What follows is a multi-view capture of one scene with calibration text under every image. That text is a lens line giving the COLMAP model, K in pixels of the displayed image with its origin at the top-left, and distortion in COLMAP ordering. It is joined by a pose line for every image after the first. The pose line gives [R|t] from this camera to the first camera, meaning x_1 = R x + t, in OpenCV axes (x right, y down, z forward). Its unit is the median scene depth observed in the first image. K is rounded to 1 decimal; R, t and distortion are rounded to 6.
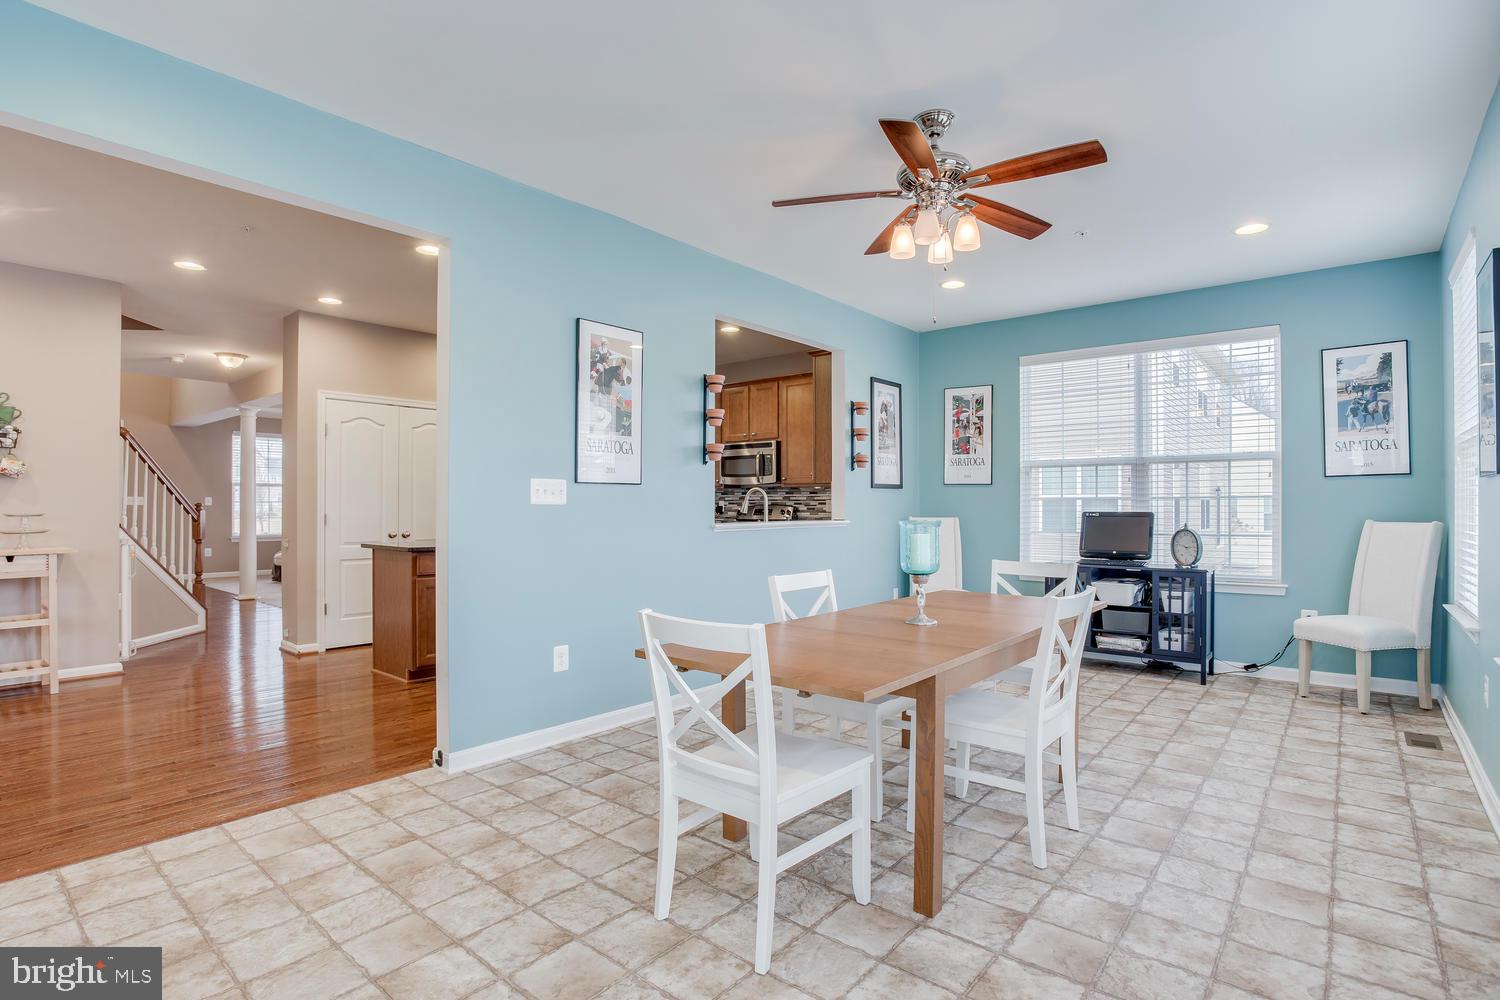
lens RADIAL K [[753.5, 0, 735.6], [0, 753.5, 515.3], [0, 0, 1]] dist [-0.051994, 0.022661]
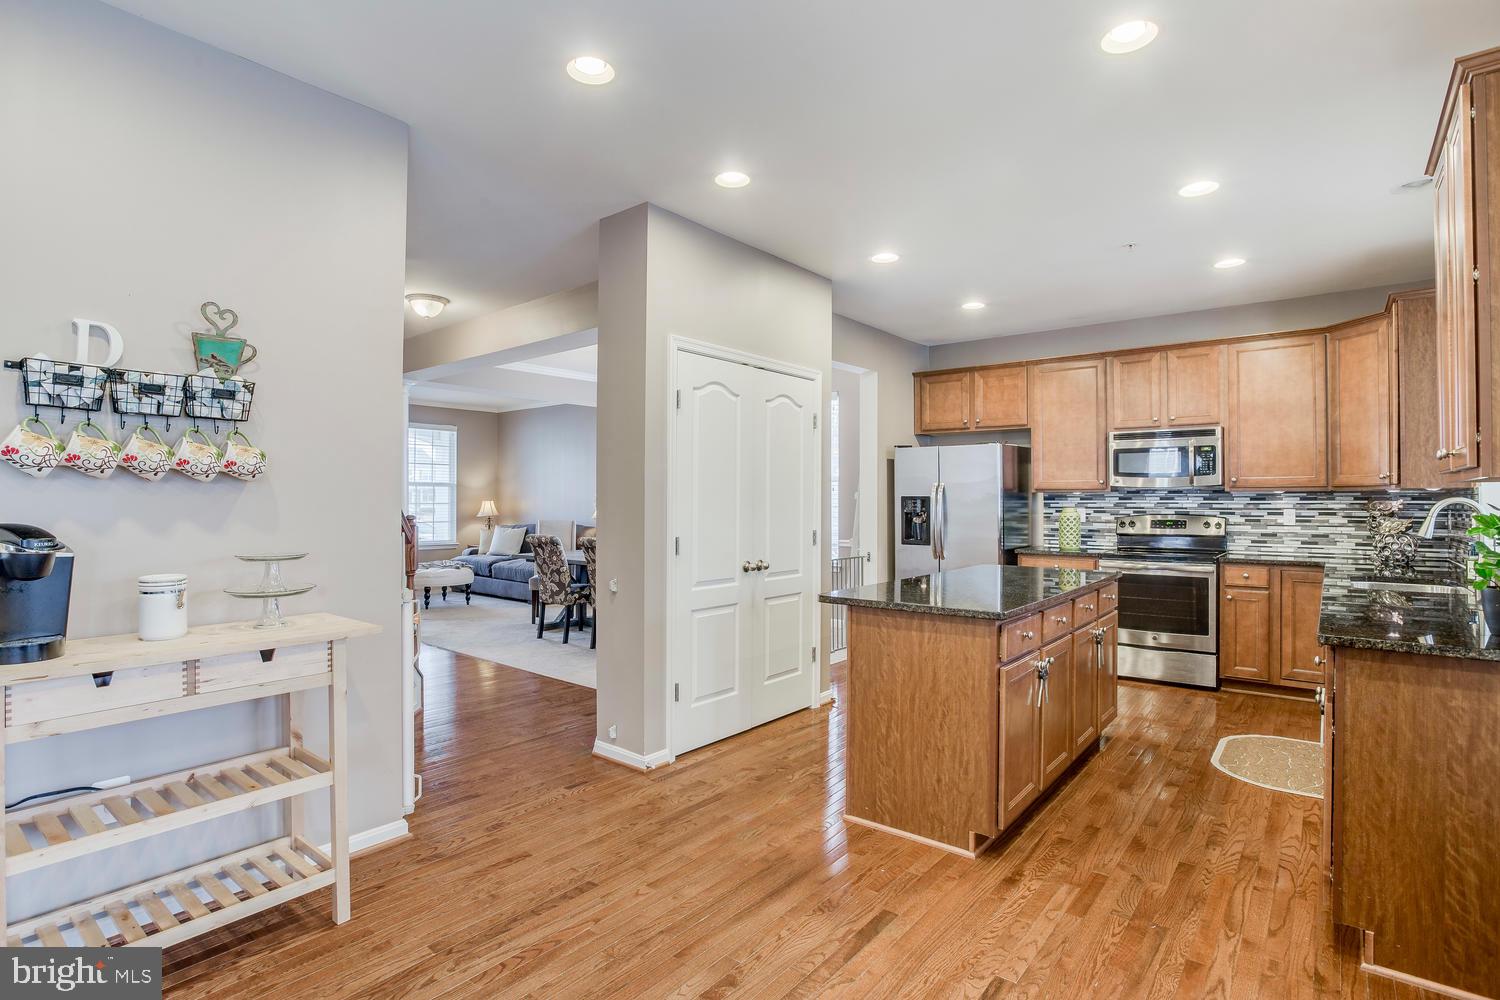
lens RADIAL K [[753.5, 0, 744.1], [0, 753.5, 502.6], [0, 0, 1]] dist [-0.051994, 0.022661]
pose [[0.999392, -0.001125, 0.034862, -0.670296], [0.001529, 0.999932, -0.011562, -0.030301], [-0.034846, 0.011609, 0.999325, 0.487923]]
